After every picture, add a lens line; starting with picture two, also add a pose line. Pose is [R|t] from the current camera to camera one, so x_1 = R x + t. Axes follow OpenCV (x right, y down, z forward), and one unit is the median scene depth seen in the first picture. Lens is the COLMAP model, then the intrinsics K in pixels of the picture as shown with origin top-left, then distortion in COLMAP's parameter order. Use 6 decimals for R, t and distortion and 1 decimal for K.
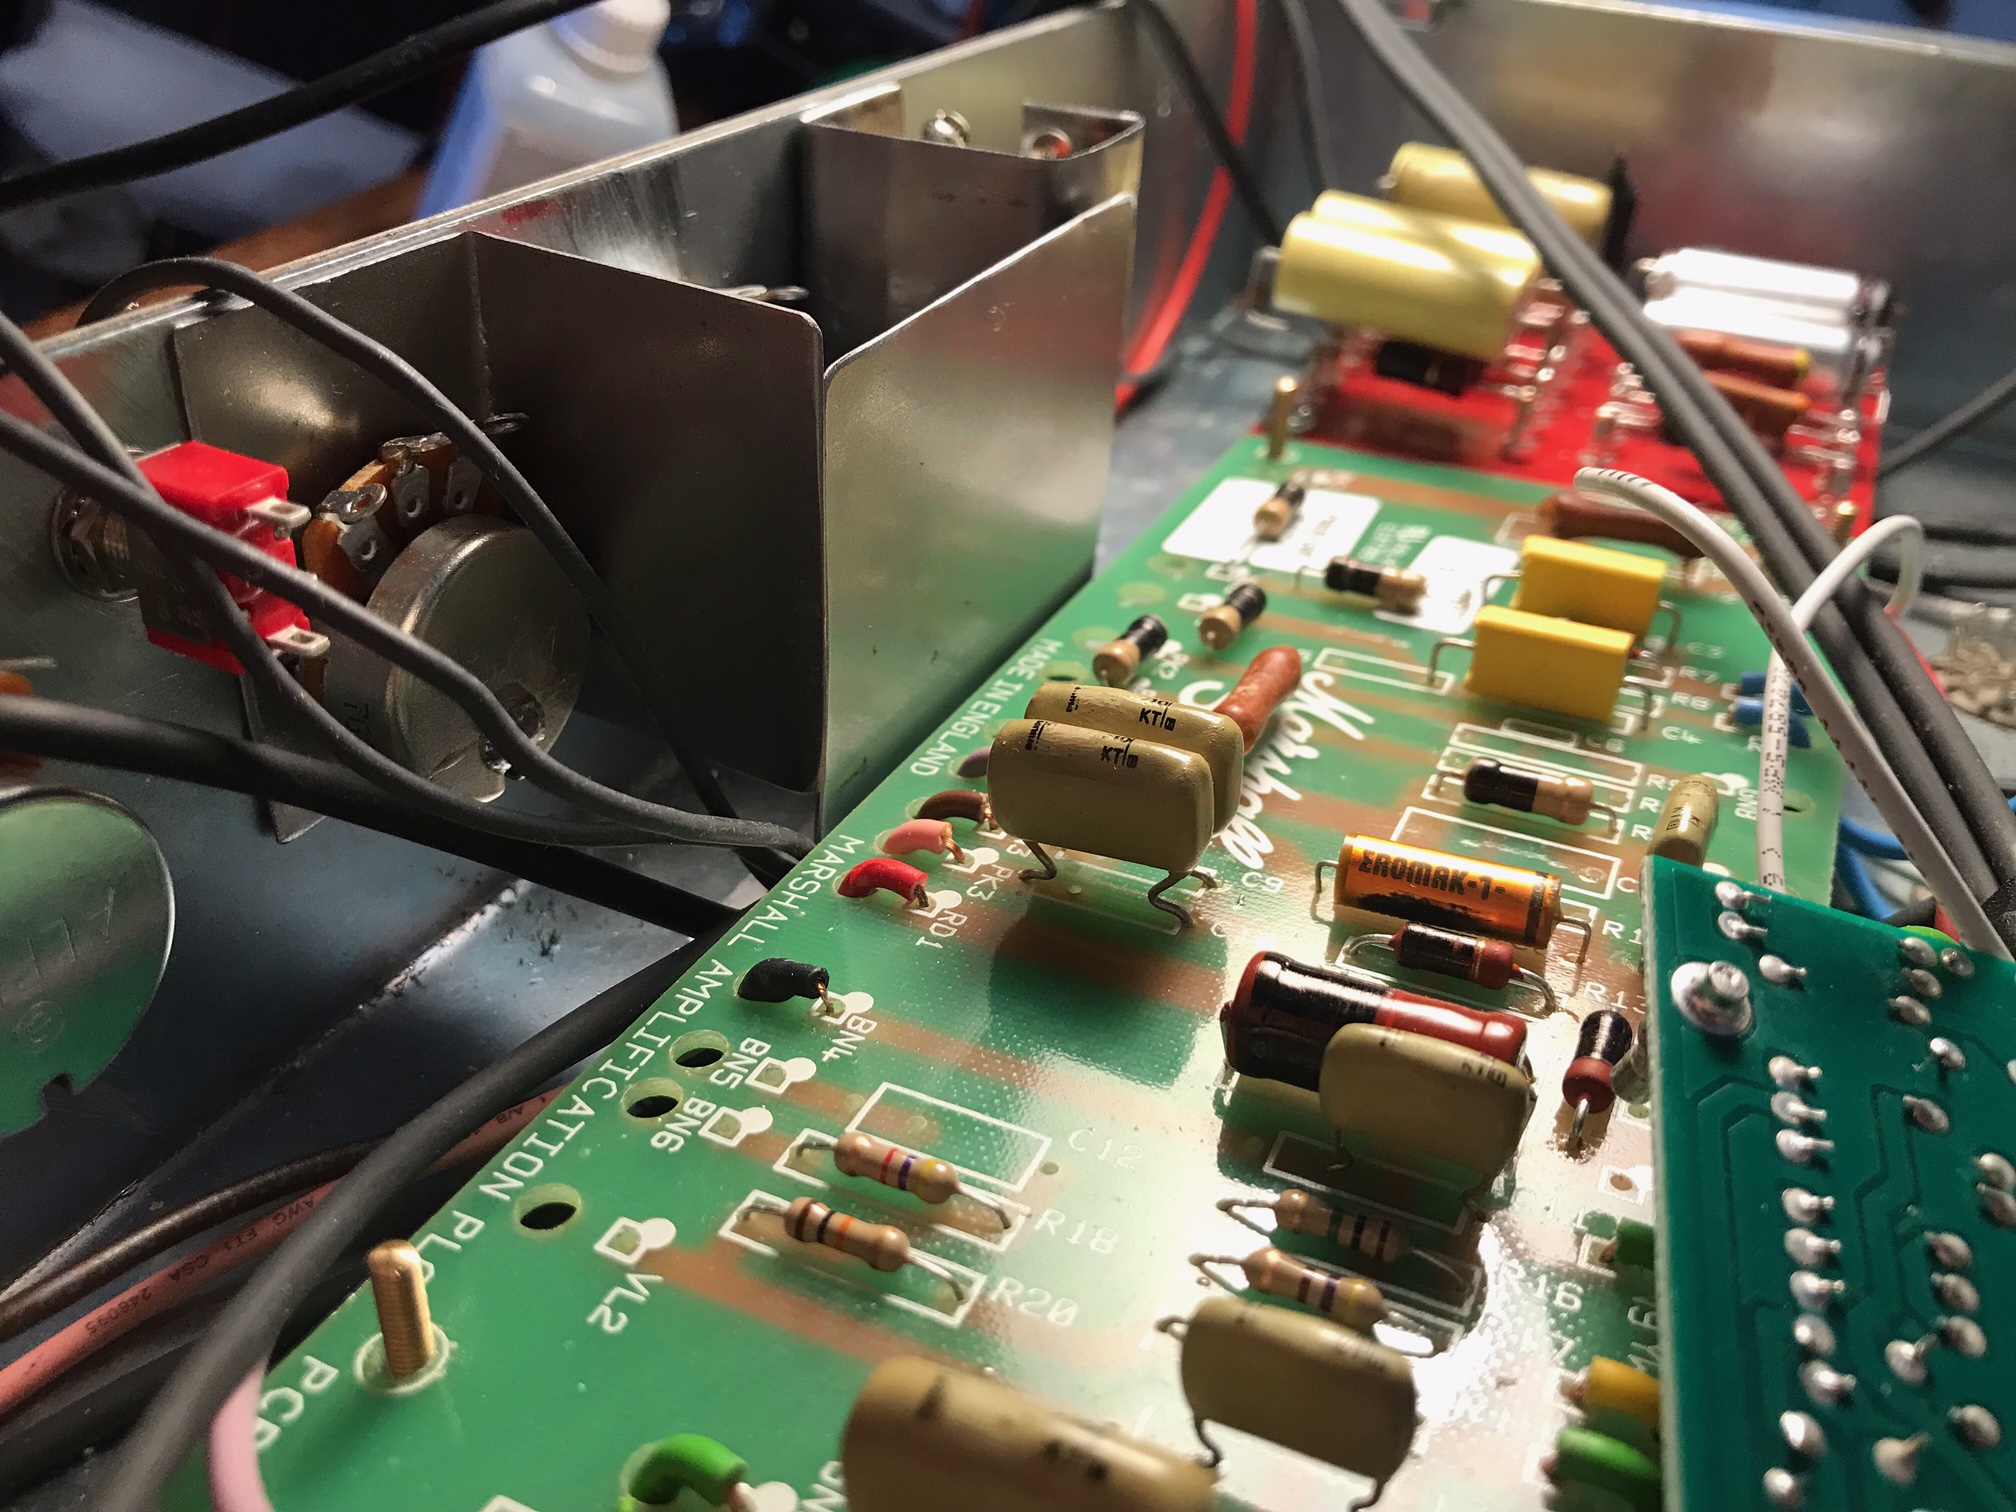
lens RADIAL K [[1697.7, 0, 1024.6], [0, 1697.7, 758.9], [0, 0, 1]] dist [-0.015779, 0.007198]
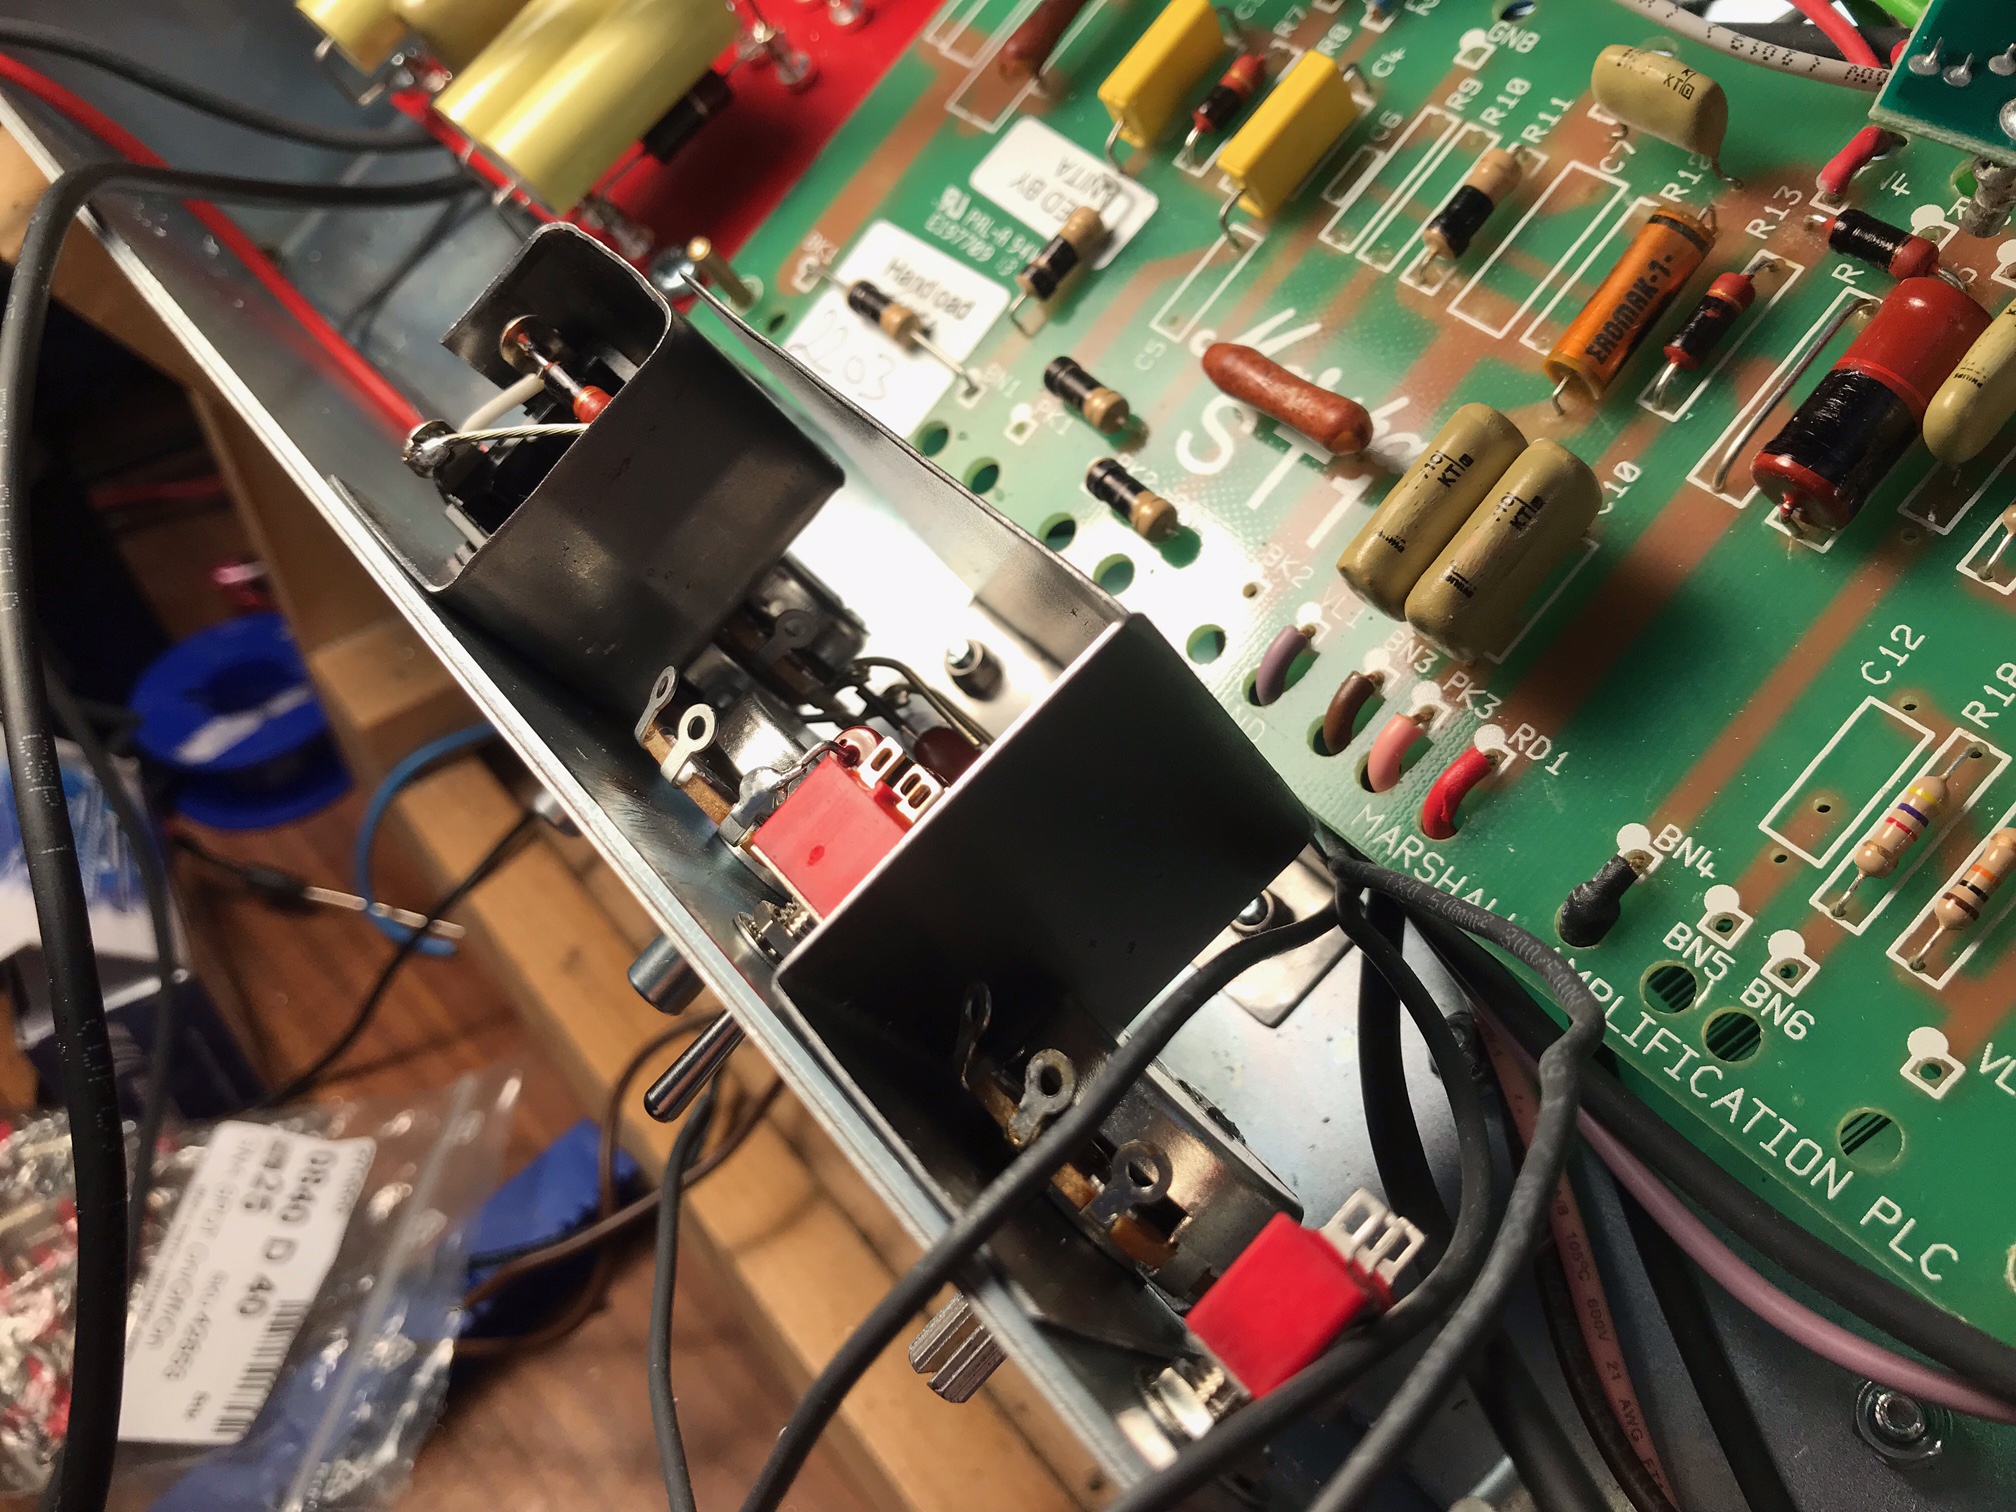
lens RADIAL K [[1697.7, 0, 1024.6], [0, 1697.7, 758.9], [0, 0, 1]] dist [-0.015779, 0.007198]
pose [[0.315461, -0.927468, 0.200717, -0.400232], [0.821273, 0.372807, 0.431886, -0.666270], [-0.475389, 0.028600, 0.879311, 0.266212]]
